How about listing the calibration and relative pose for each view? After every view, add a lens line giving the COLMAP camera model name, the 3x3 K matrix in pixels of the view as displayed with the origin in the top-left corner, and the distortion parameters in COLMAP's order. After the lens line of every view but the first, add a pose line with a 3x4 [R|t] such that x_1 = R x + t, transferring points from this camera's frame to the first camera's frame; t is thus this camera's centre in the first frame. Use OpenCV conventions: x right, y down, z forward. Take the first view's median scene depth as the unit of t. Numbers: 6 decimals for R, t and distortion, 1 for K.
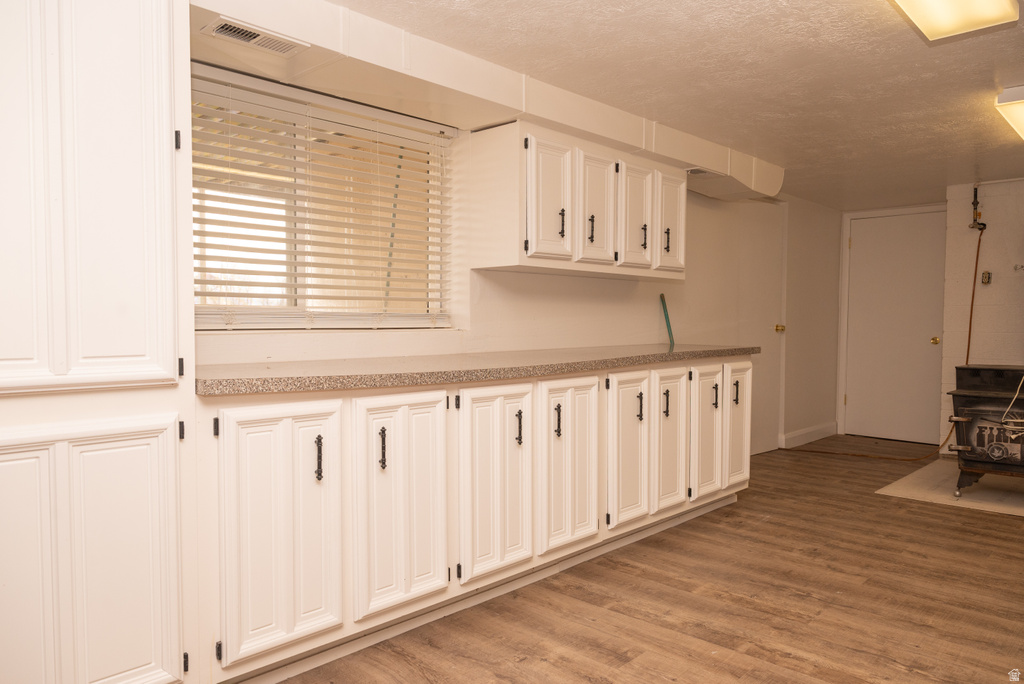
lens RADIAL K [[708.8, 0, 518.6], [0, 708.8, 341.0], [0, 0, 1]] dist [-0.000423, -0.000991]
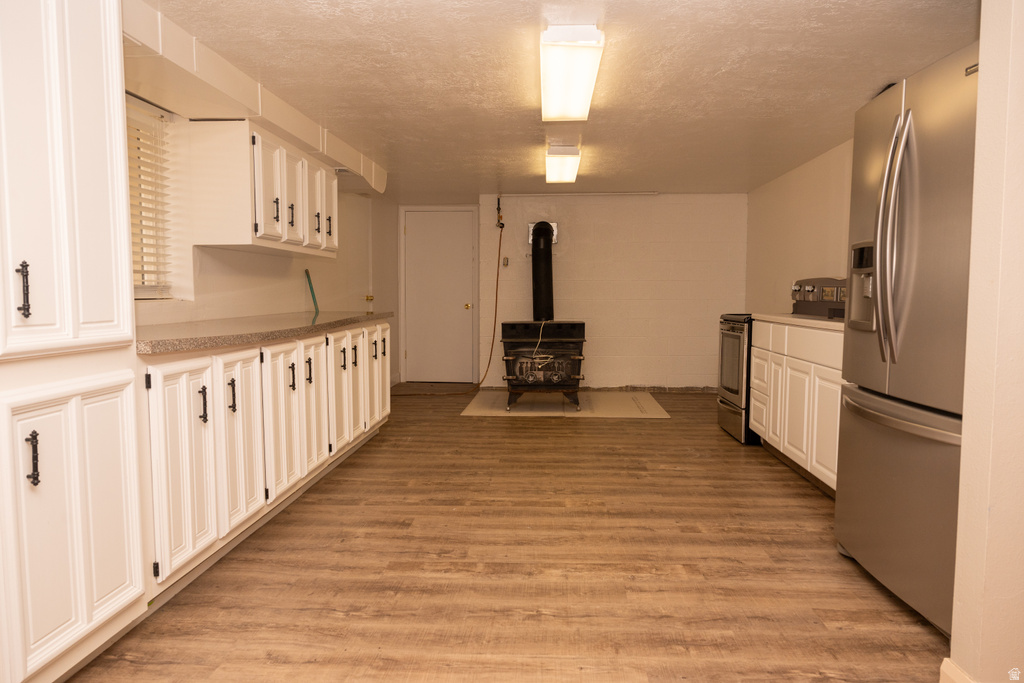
lens RADIAL K [[685.2, 0, 510.7], [0, 685.2, 328.9], [0, 0, 1]] dist [0.000530, 0.000058]
pose [[0.773904, -0.036386, 0.632256, -0.352813], [0.021129, 0.999276, 0.031645, 0.005500], [-0.632950, -0.011131, 0.774113, -0.136955]]
